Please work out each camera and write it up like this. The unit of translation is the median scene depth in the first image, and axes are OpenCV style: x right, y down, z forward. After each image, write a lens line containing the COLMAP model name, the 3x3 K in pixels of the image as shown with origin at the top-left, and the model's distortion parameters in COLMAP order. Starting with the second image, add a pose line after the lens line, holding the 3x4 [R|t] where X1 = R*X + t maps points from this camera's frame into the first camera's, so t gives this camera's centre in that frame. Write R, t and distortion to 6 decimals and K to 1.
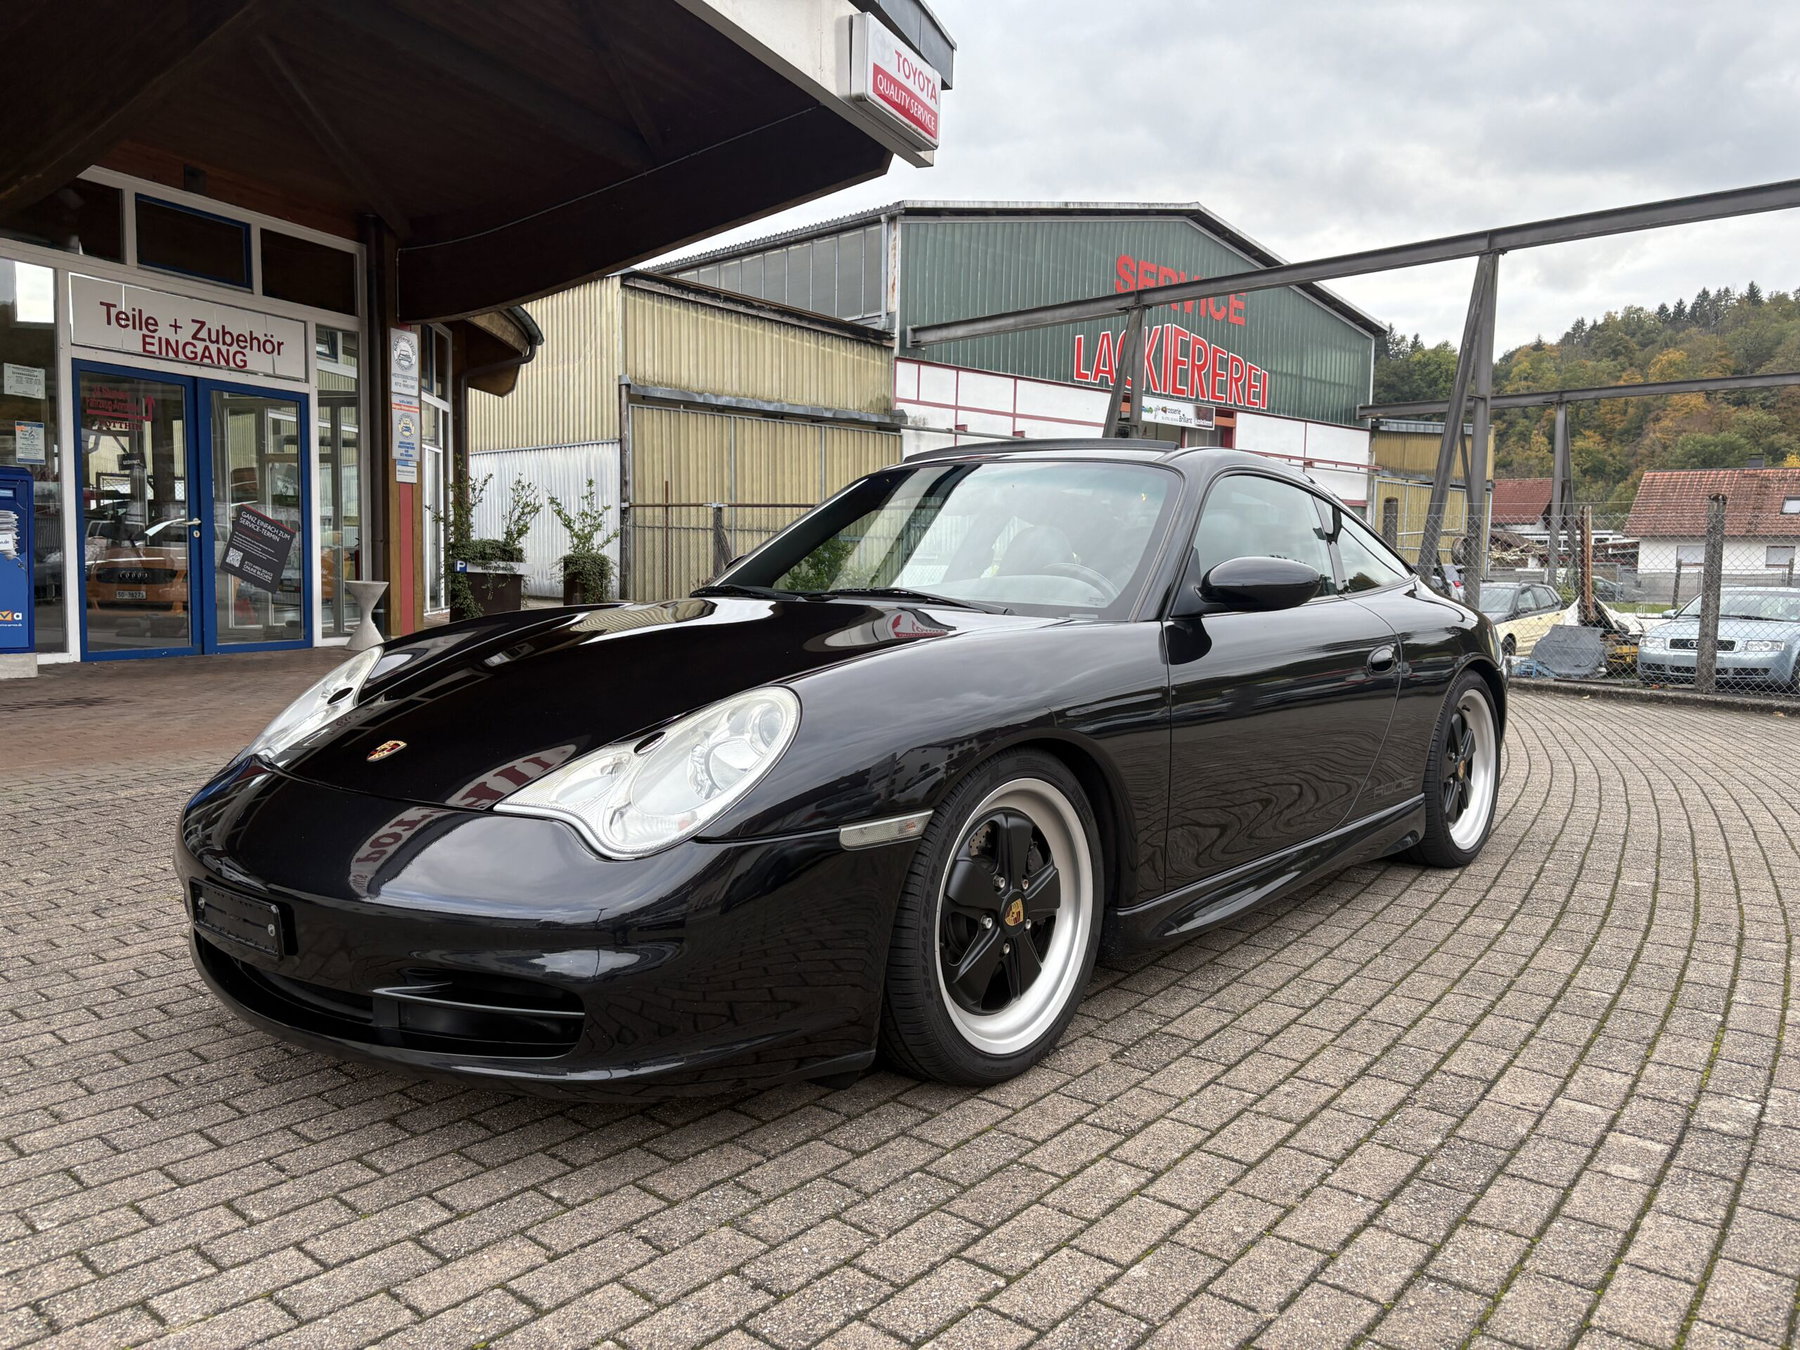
lens RADIAL K [[1333.0, 0, 900.0], [0, 1333.0, 675.0], [0, 0, 1]] dist [0.015203, -0.008136]
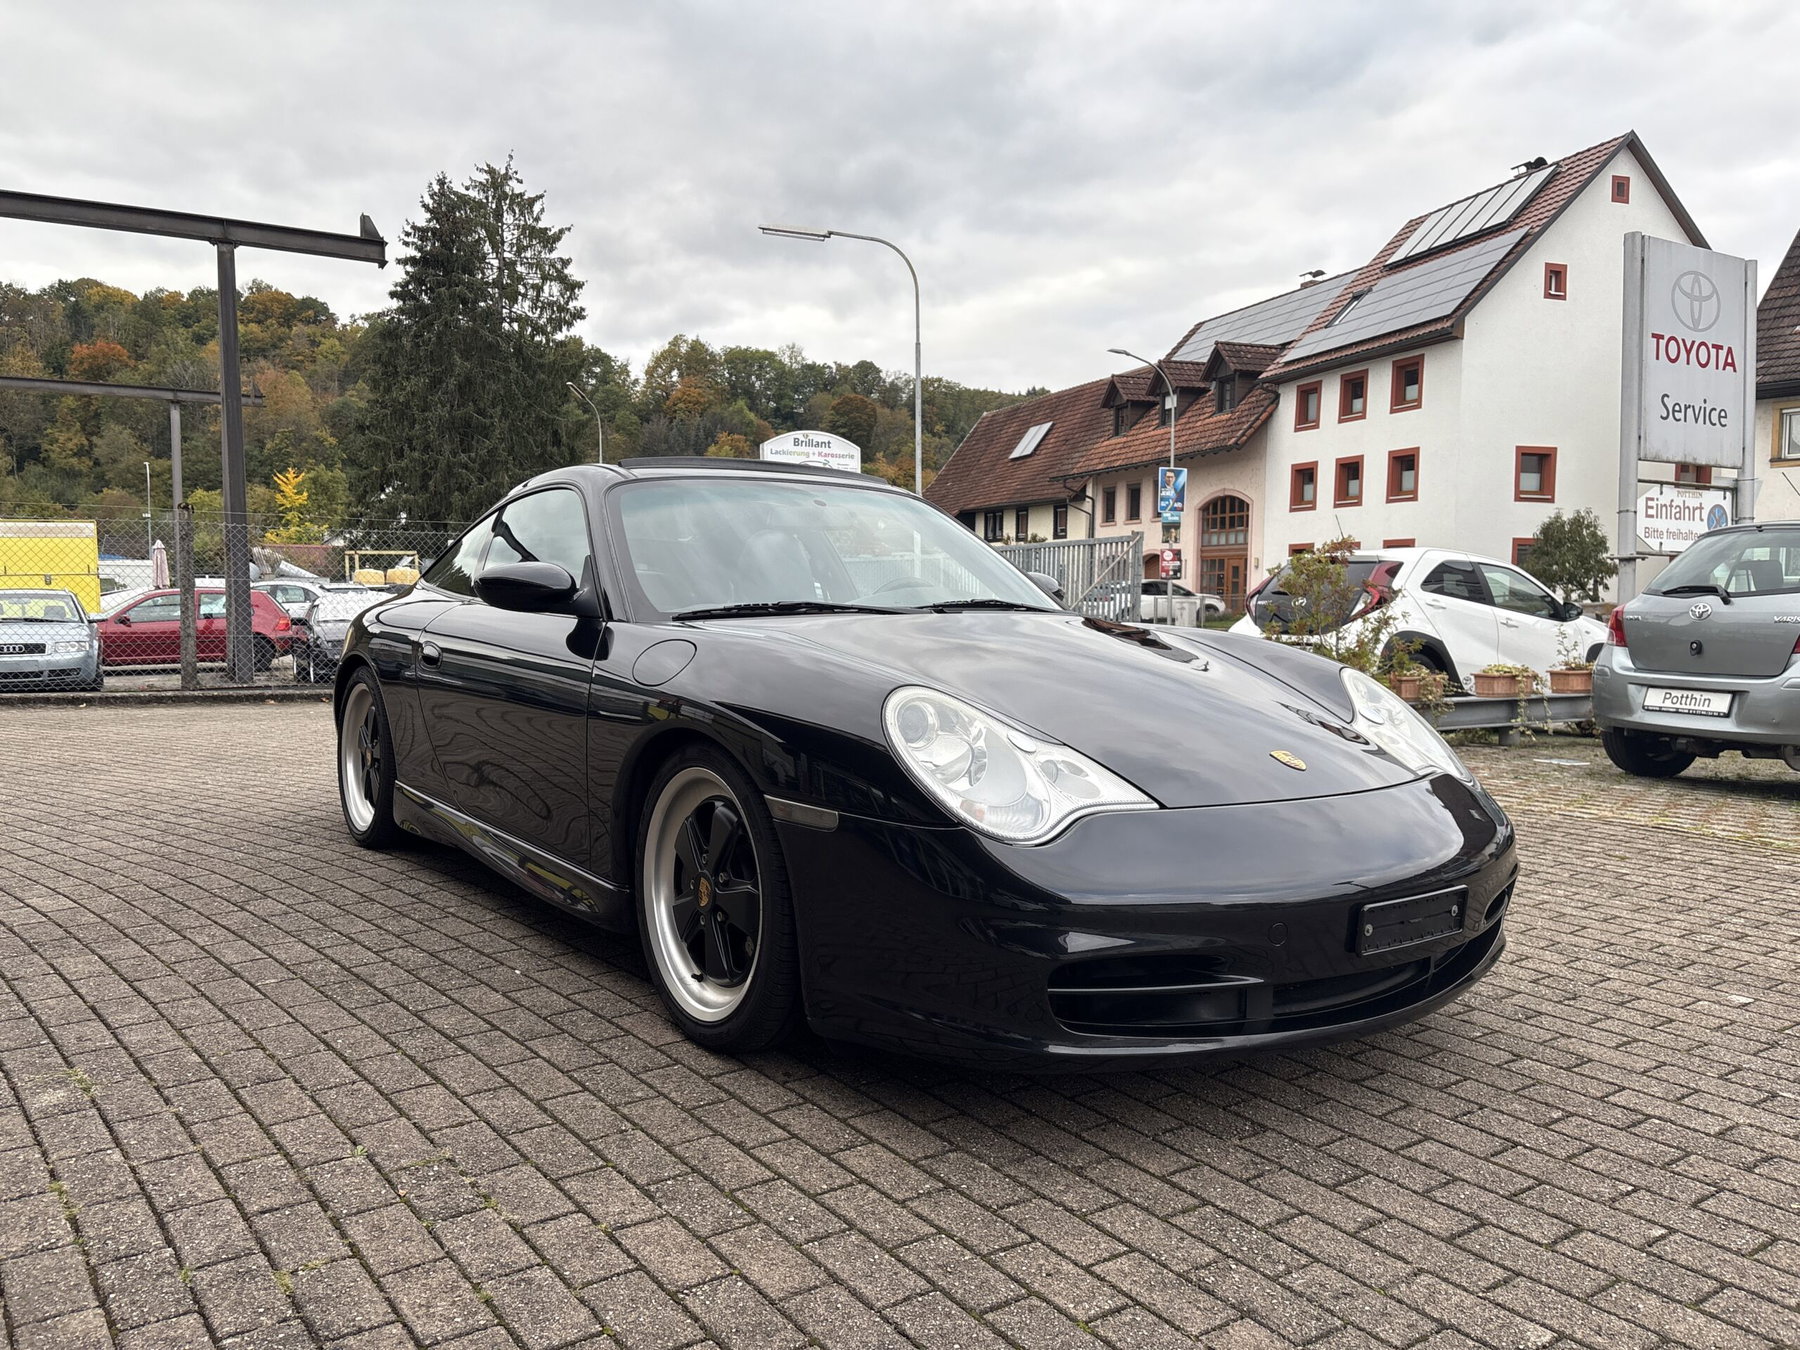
lens RADIAL K [[1382.4, 0, 900.0], [0, 1382.4, 675.0], [0, 0, 1]] dist [0.007899, 0.001132]
pose [[0.248621, -0.075855, 0.965626, -0.182032], [0.078613, 0.995220, 0.057939, -0.010422], [-0.965405, 0.061506, 0.253396, 0.125340]]
